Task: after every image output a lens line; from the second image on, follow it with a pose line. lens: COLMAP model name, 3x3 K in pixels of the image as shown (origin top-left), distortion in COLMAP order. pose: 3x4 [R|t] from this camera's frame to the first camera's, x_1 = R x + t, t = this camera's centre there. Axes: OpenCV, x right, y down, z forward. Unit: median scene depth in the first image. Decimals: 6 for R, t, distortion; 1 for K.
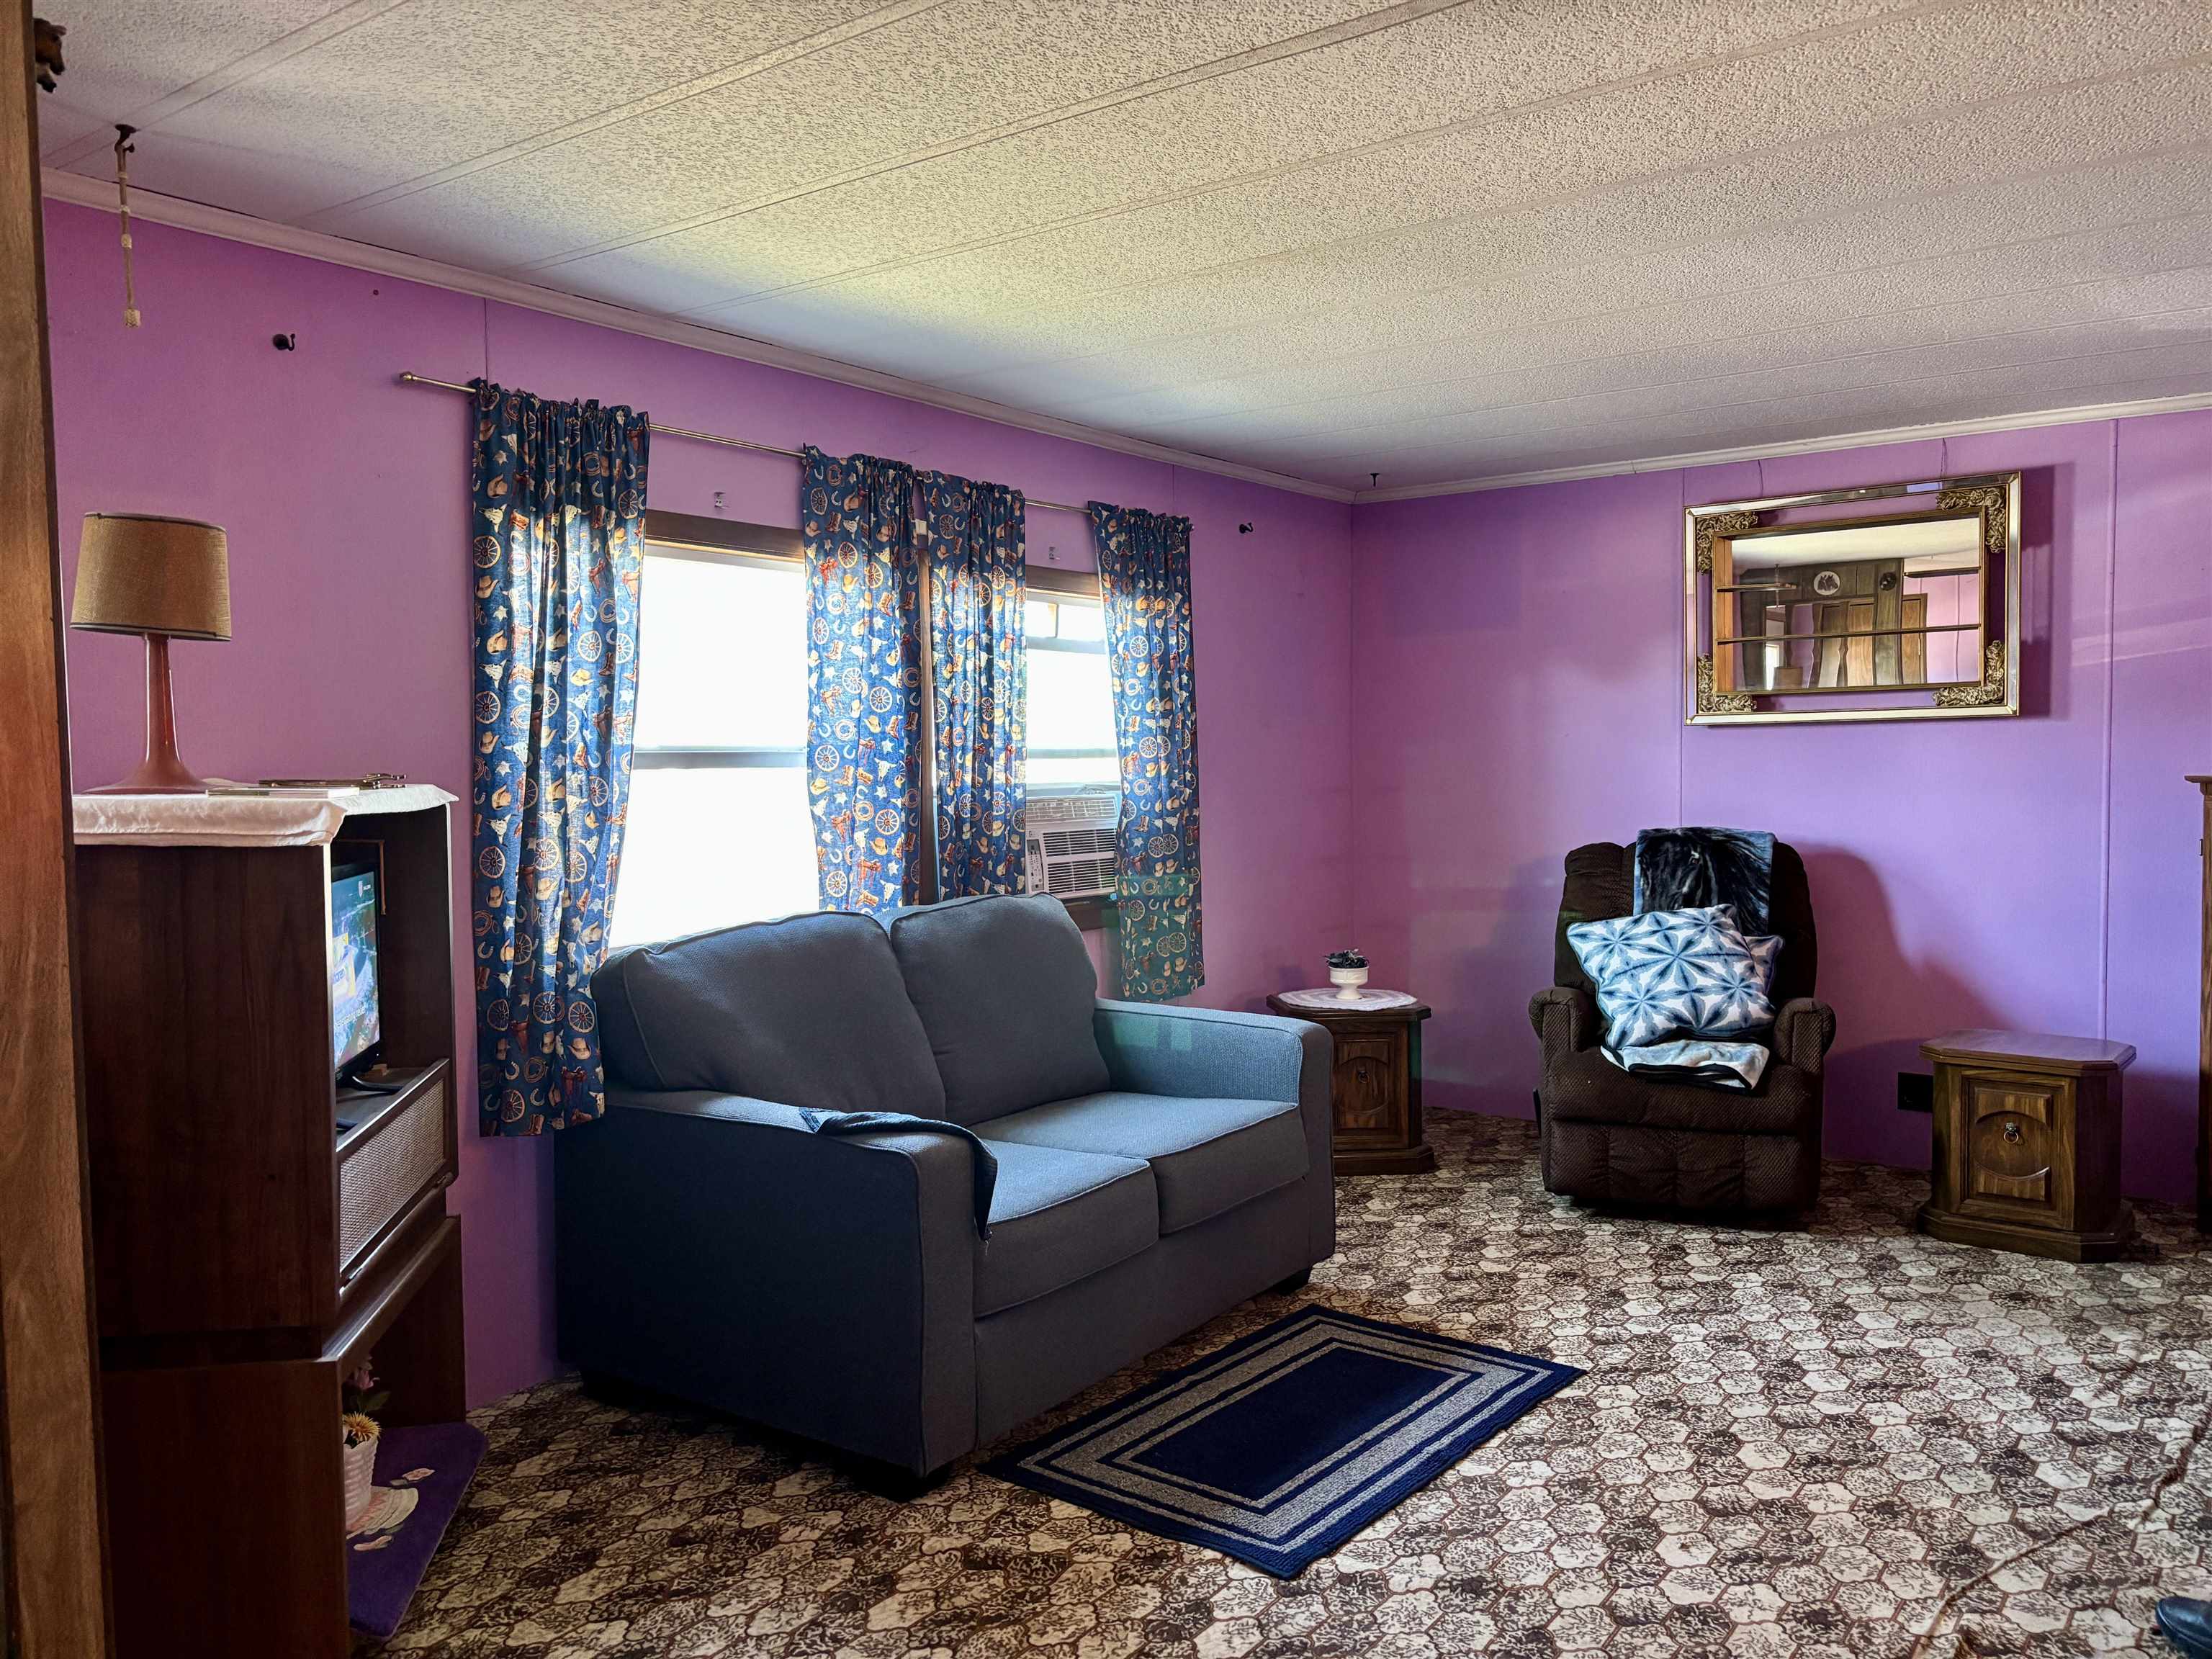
lens RADIAL K [[1669.1, 0, 1124.9], [0, 1669.1, 815.8], [0, 0, 1]] dist [0.048082, -0.071720]
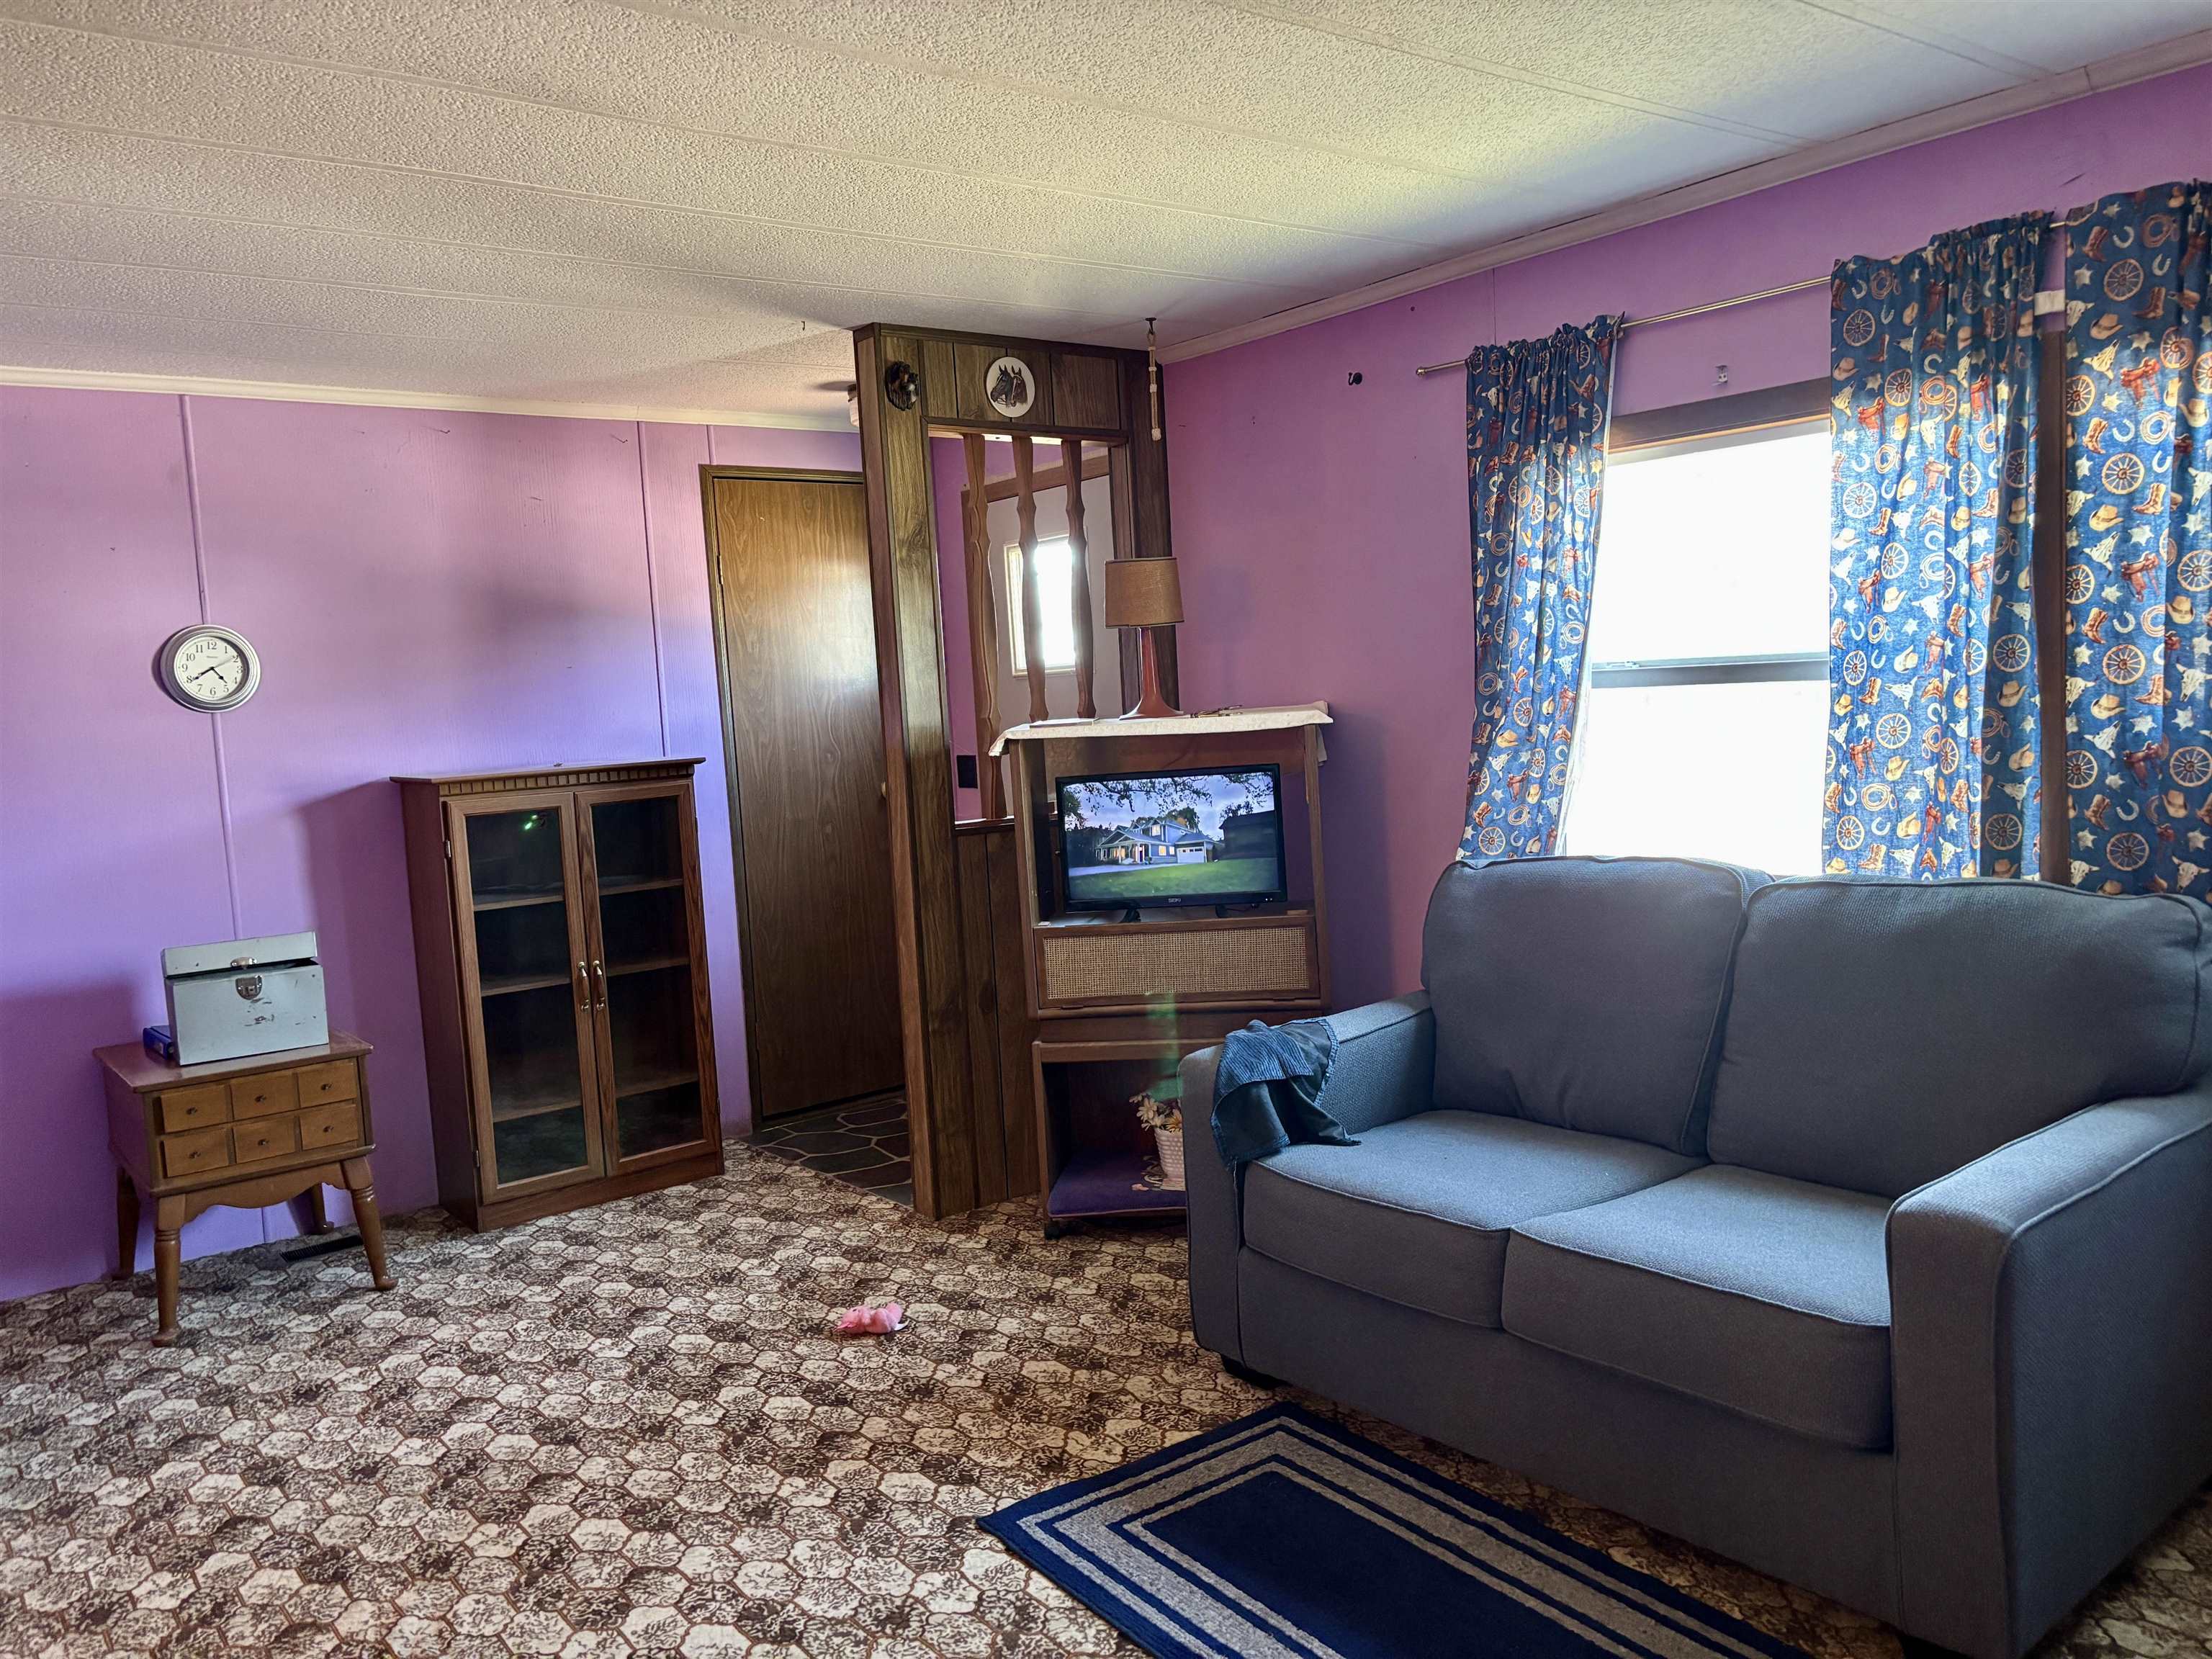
lens RADIAL K [[1669.1, 0, 1117.2], [0, 1669.1, 842.8], [0, 0, 1]] dist [0.048082, -0.071720]
pose [[-0.270592, 0.110981, -0.956276, 0.931269], [0.018533, 0.993749, 0.110085, -0.065553], [0.962516, 0.012065, -0.270957, 1.249047]]
